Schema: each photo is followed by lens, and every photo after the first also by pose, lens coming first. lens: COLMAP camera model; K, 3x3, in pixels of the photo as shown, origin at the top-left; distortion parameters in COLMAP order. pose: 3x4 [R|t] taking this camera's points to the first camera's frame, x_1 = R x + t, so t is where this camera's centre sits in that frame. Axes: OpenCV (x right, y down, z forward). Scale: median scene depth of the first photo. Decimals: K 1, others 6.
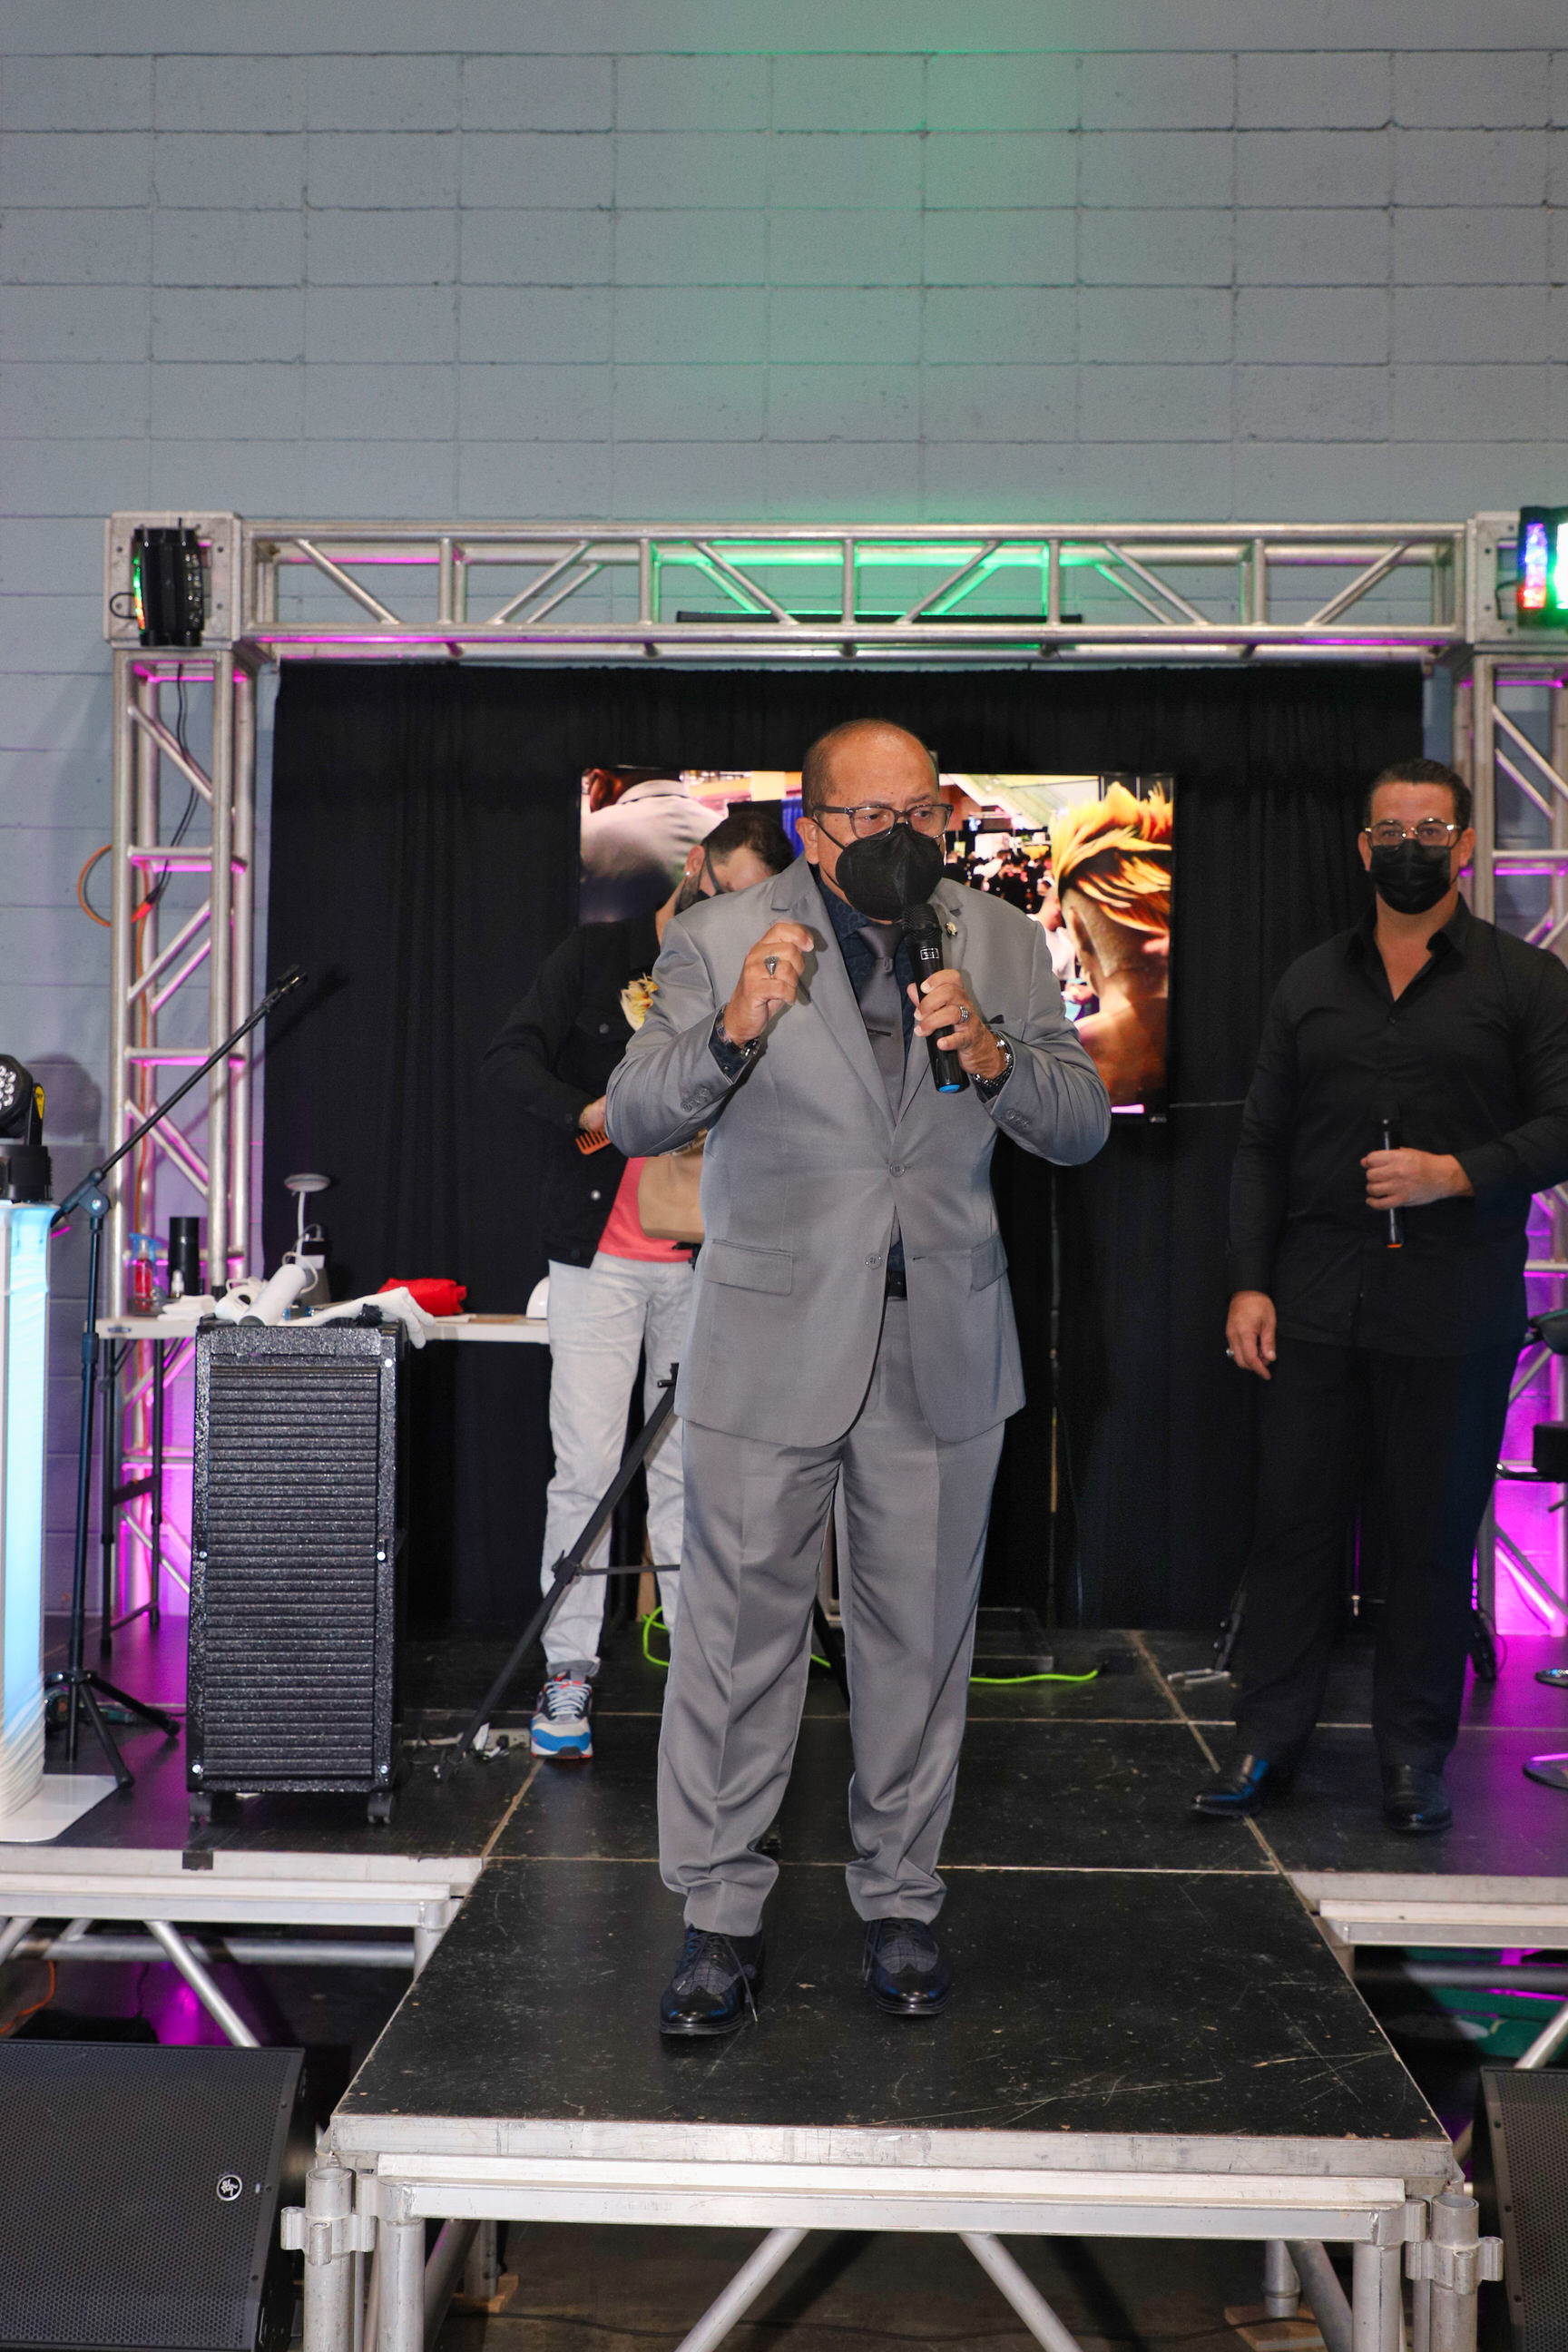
lens RADIAL K [[2726.8, 0, 776.2], [0, 2726.8, 1171.1], [0, 0, 1]] dist [0.006684, 0.000000]
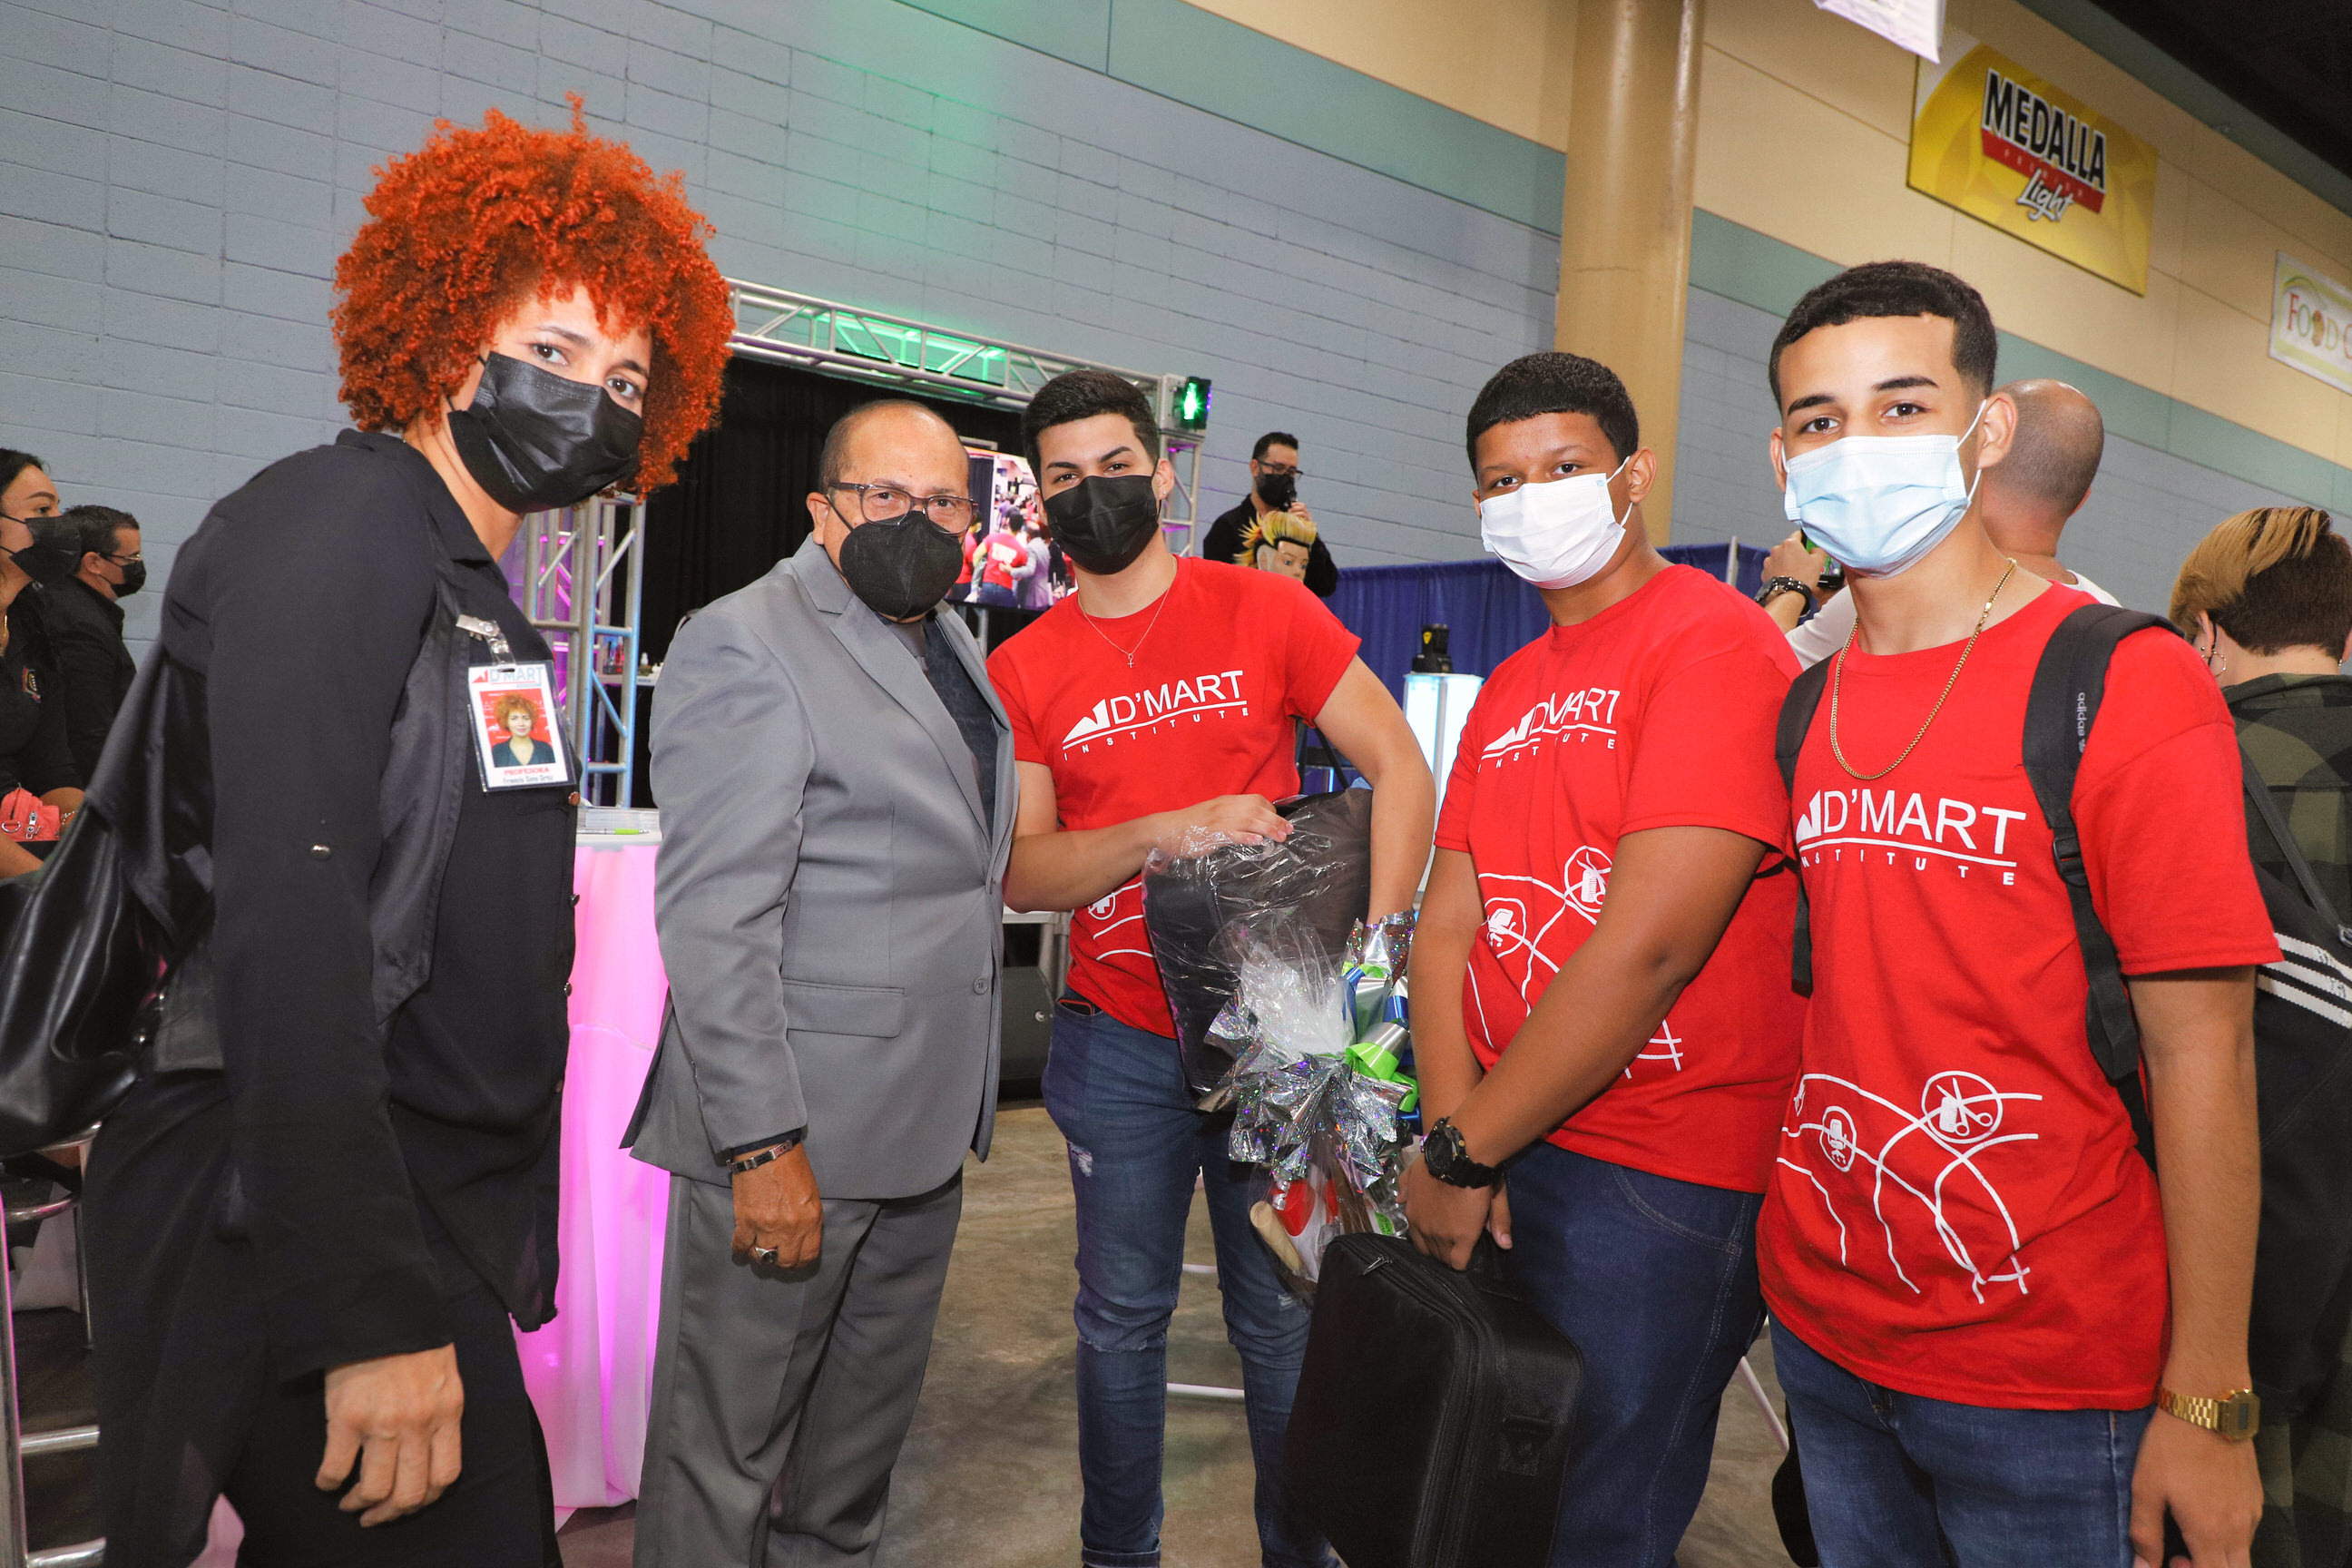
lens RADIAL K [[1585.0, 0, 1197.7], [0, 1585.0, 778.7], [0, 0, 1]] dist [-0.000995, -0.006225]
pose [[0.779993, 0.024609, 0.625305, -0.557390], [-0.065804, 0.996912, 0.042849, 0.045786], [-0.622319, -0.074569, 0.779203, -0.105005]]
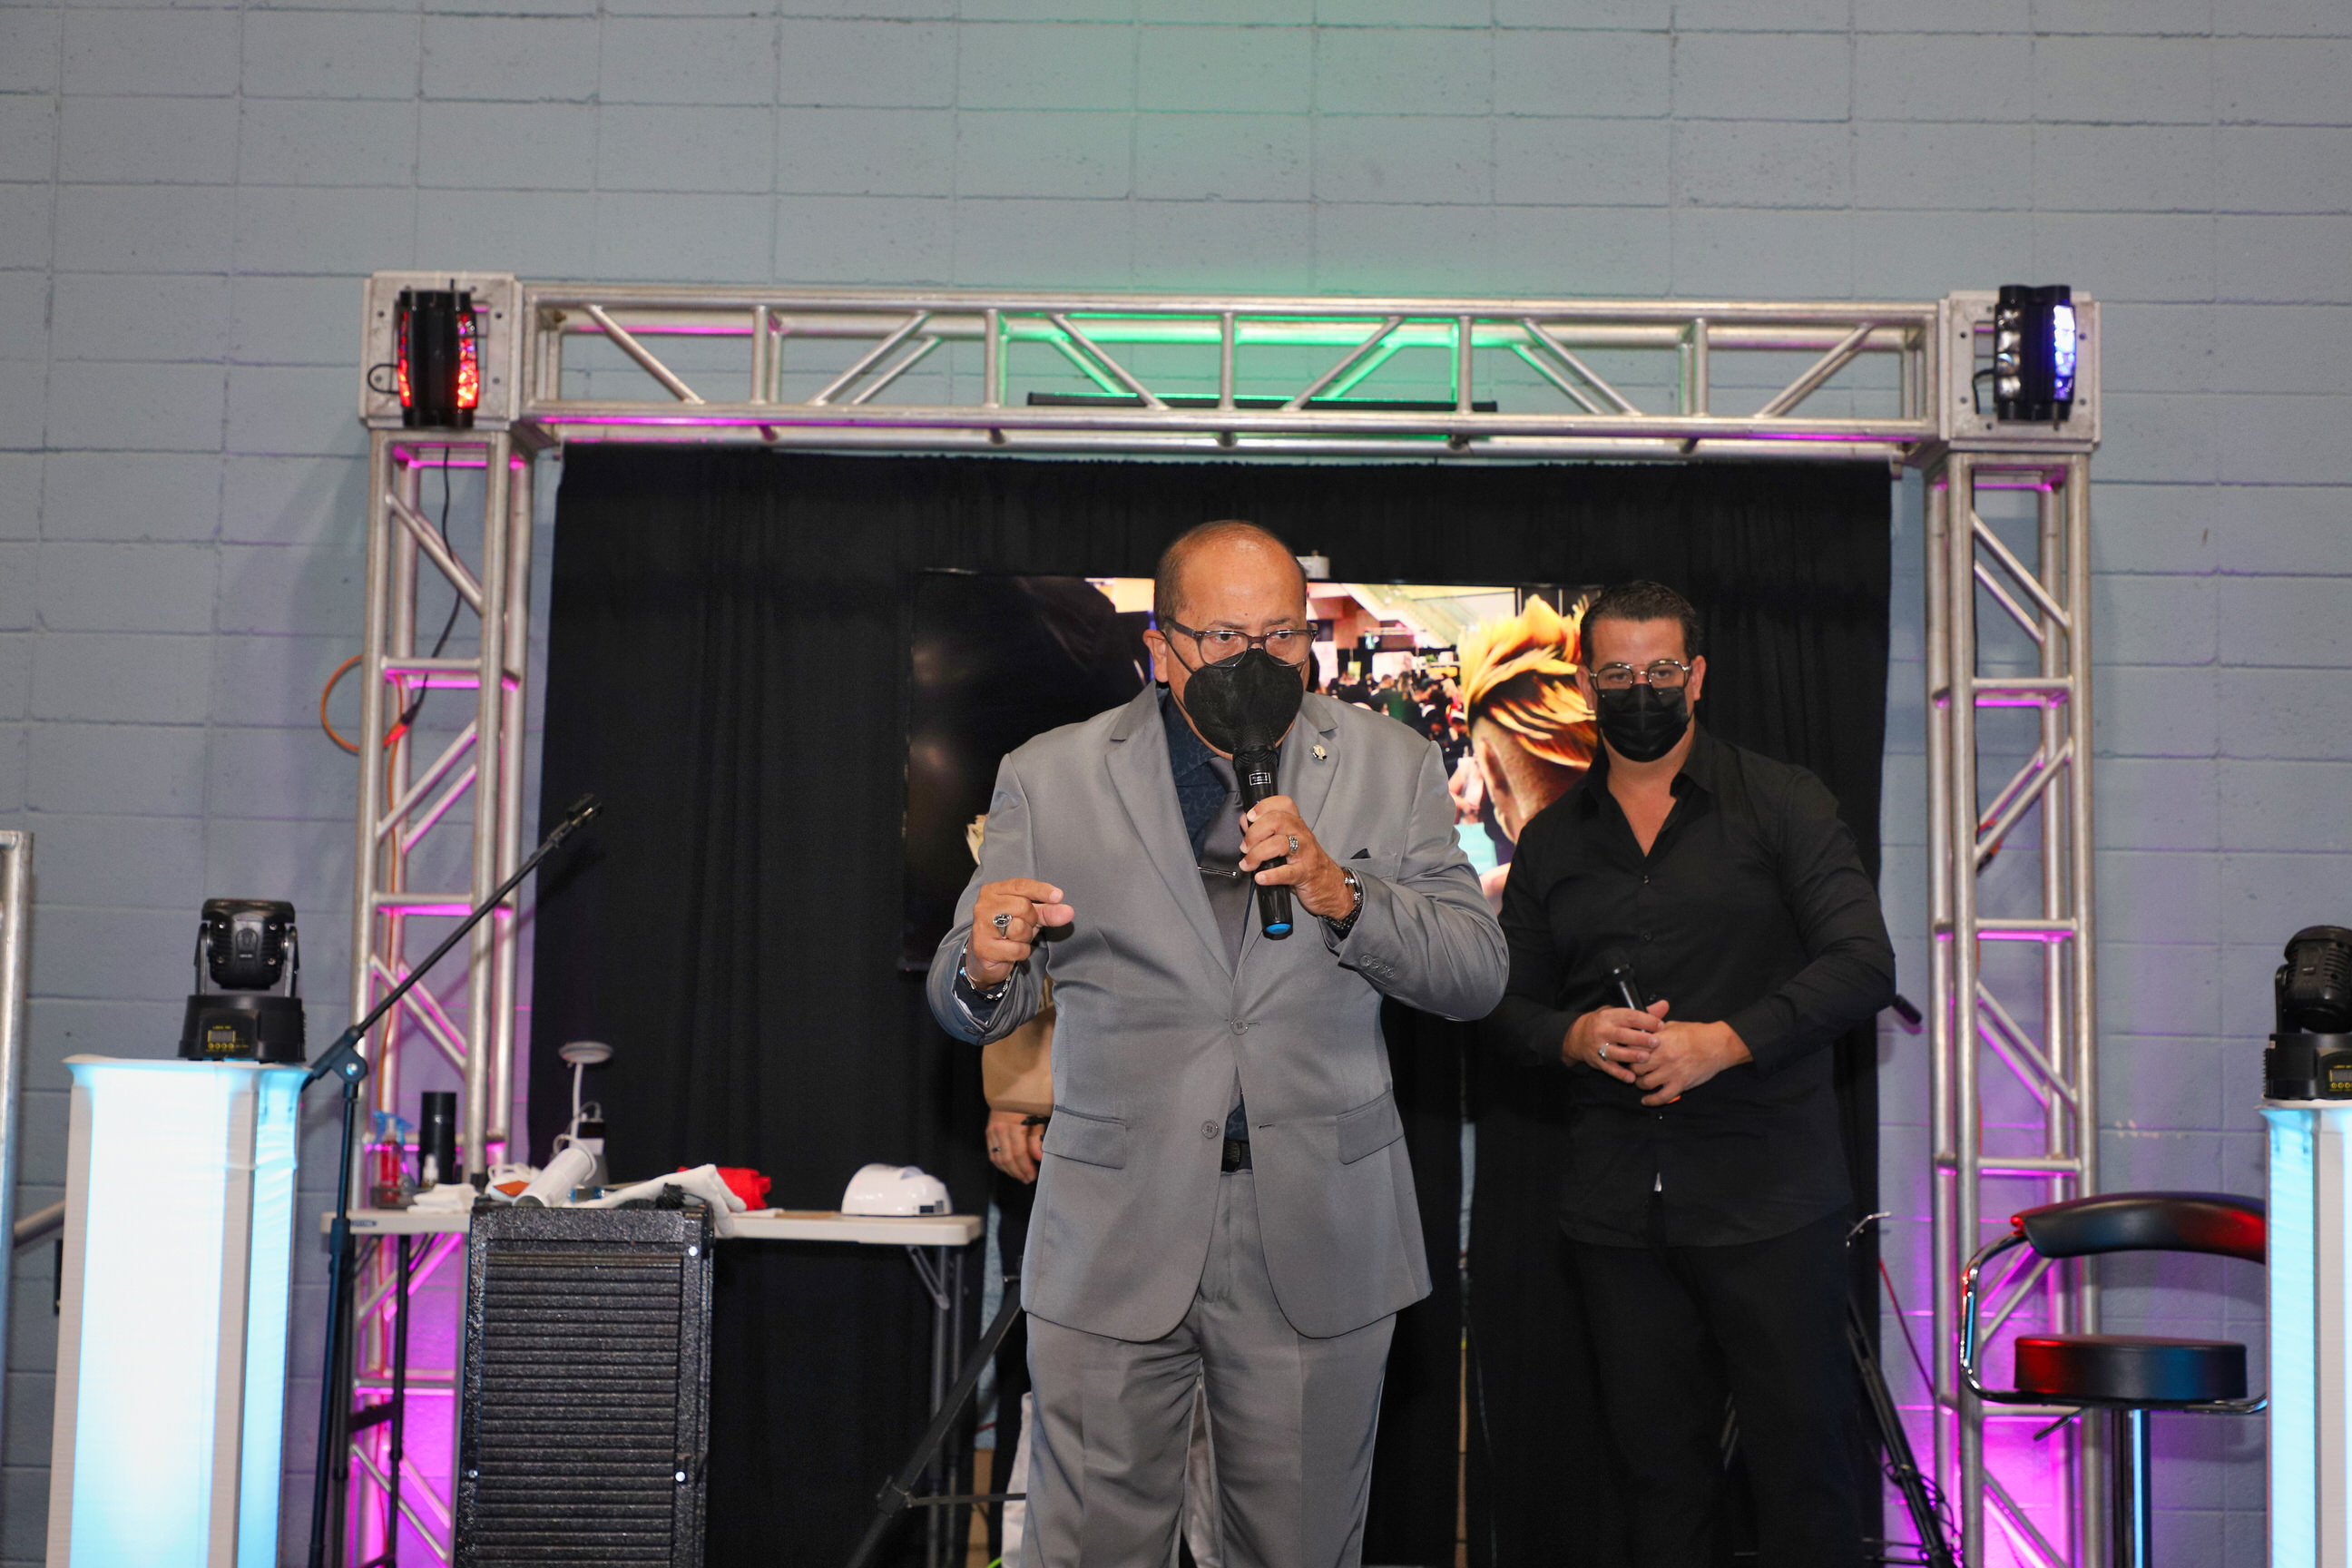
lens RADIAL K [[3420.0, 0, 1193.6], [0, 3420.0, 794.9], [0, 0, 1]] dist [0.012936, 0.000000]
pose [[0.999780, 0.009446, 0.018712, -0.003135], [-0.007907, 0.996709, -0.080676, 0.008290], [-0.019412, 0.080510, 0.996565, -0.068402]]
